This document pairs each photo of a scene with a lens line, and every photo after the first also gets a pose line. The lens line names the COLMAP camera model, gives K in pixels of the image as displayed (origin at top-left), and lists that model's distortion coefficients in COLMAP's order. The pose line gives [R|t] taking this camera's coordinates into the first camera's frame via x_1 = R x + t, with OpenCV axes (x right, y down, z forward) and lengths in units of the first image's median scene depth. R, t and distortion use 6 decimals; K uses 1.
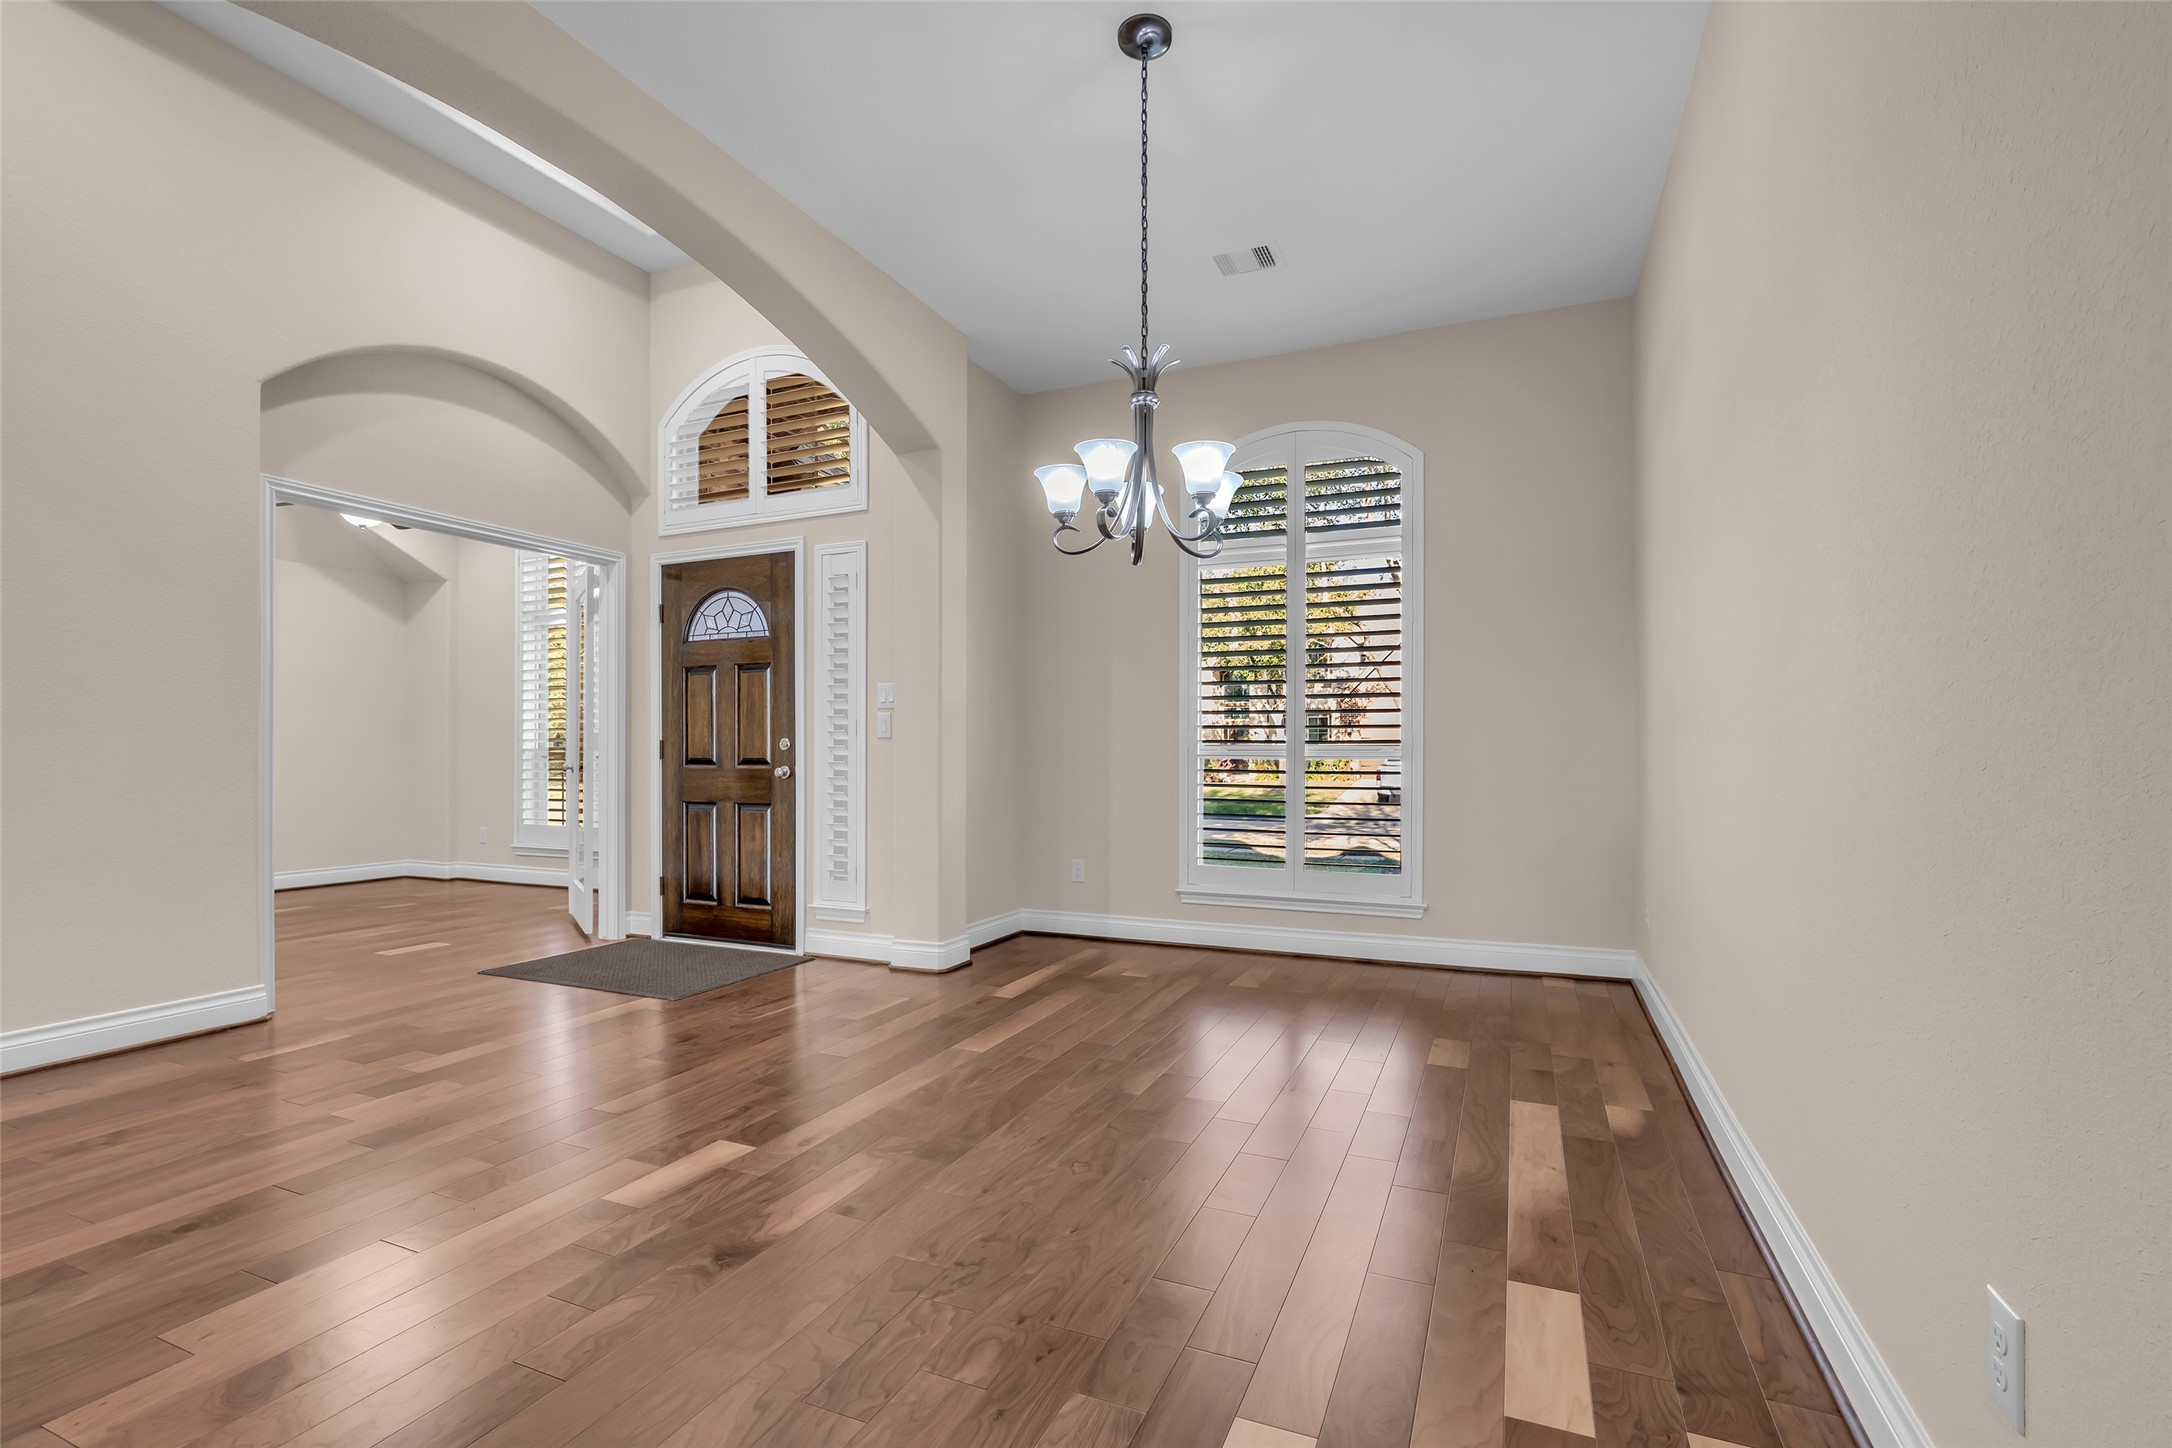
lens RADIAL K [[994.3, 0, 1075.8], [0, 994.3, 725.8], [0, 0, 1]] dist [-0.019188, 0.004836]
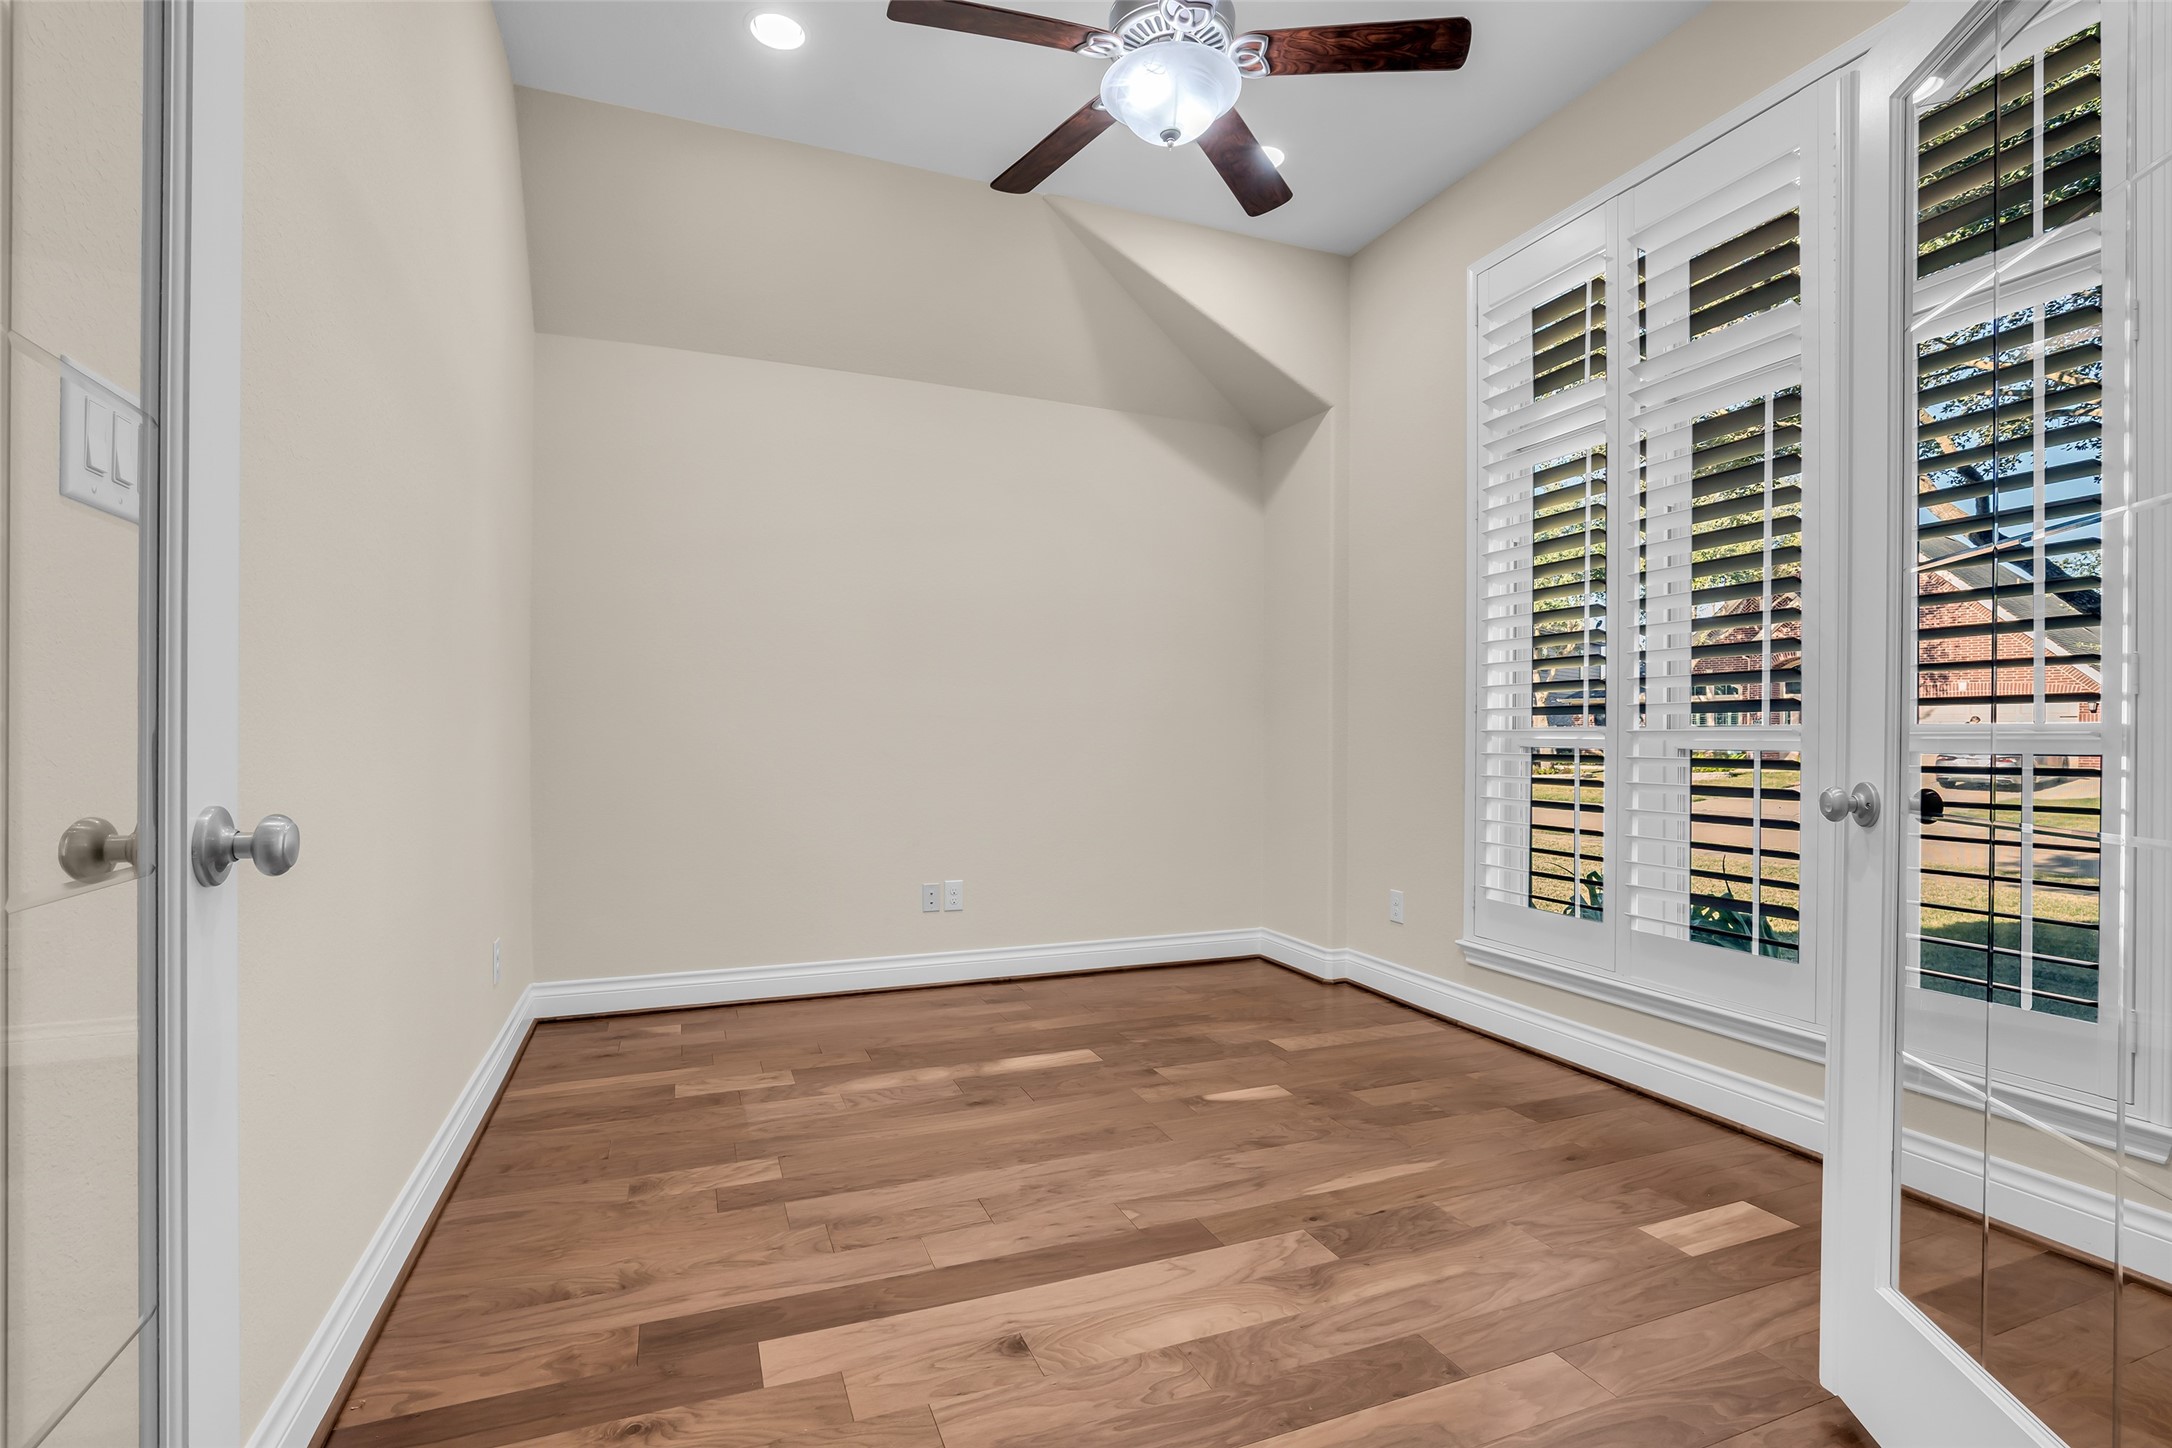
lens RADIAL K [[994.3, 0, 1075.8], [0, 994.3, 725.8], [0, 0, 1]] dist [-0.019188, 0.004836]
pose [[0.710654, 0.011909, -0.703441, -0.364539], [0.000493, 0.999848, 0.017426, 0.013129], [0.703542, -0.012731, 0.710540, 0.535265]]
